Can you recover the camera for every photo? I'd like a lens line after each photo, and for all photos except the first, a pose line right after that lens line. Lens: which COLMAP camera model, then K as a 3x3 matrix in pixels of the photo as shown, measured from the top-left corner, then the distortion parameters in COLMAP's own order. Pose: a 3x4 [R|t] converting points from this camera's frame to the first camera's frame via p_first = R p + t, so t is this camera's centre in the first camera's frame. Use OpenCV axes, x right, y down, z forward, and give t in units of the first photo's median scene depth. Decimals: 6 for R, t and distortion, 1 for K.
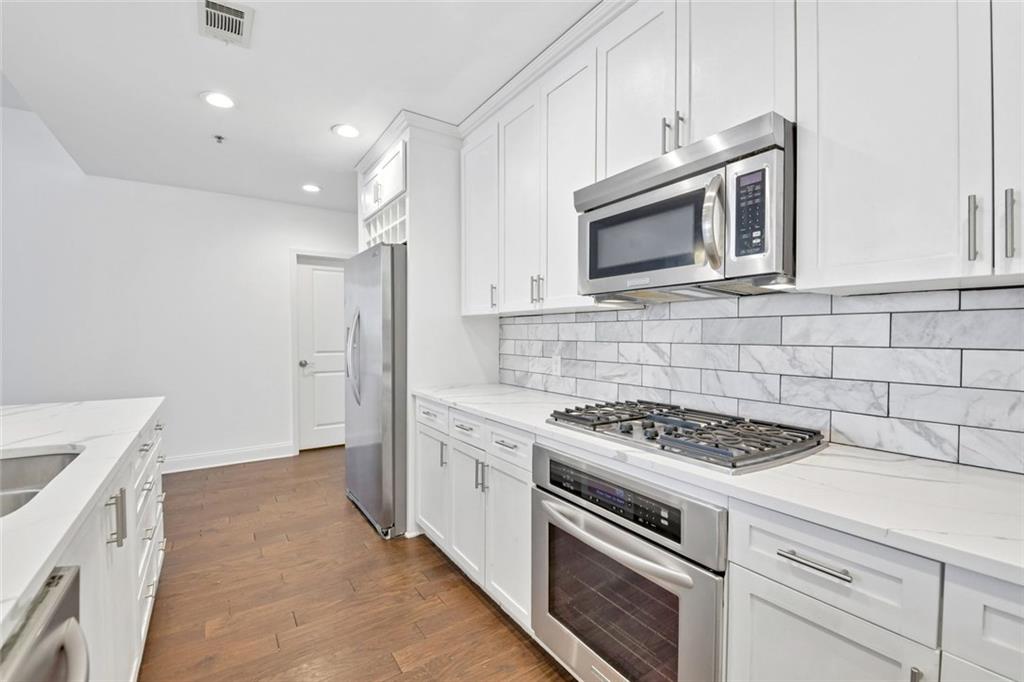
lens RADIAL K [[441.8, 0, 516.5], [0, 441.8, 342.3], [0, 0, 1]] dist [0.014493, -0.014711]
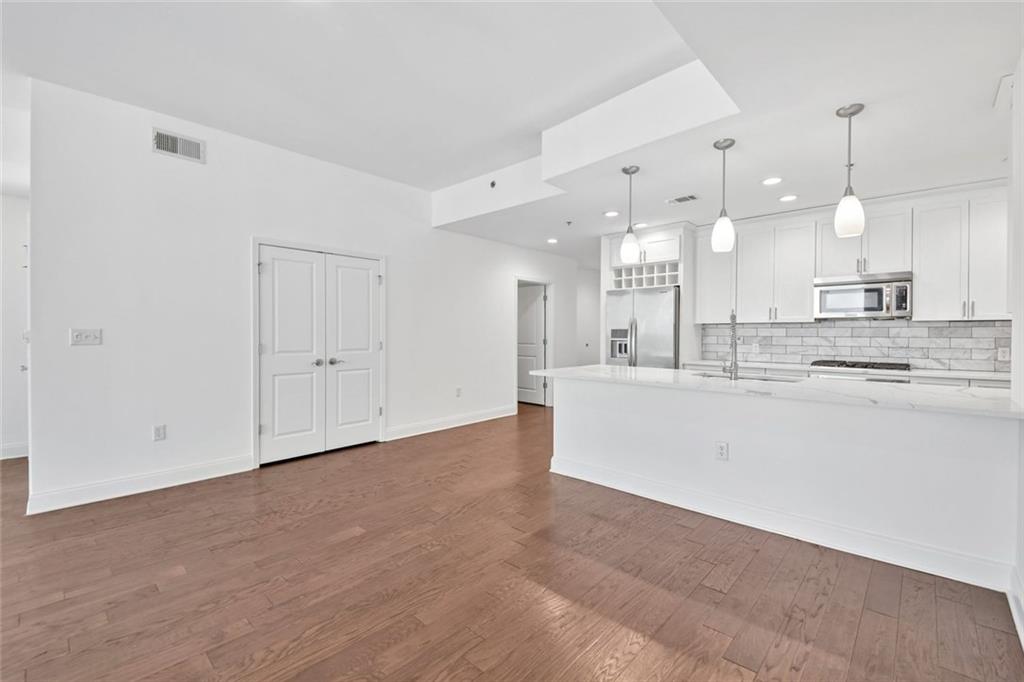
lens RADIAL K [[441.8, 0, 505.3], [0, 441.8, 331.0], [0, 0, 1]] dist [0.014493, -0.014711]
pose [[0.969059, 0.003749, 0.246802, -2.170289], [0.001742, 0.999756, -0.022028, 0.020516], [-0.246825, 0.021776, 0.968815, -1.030383]]
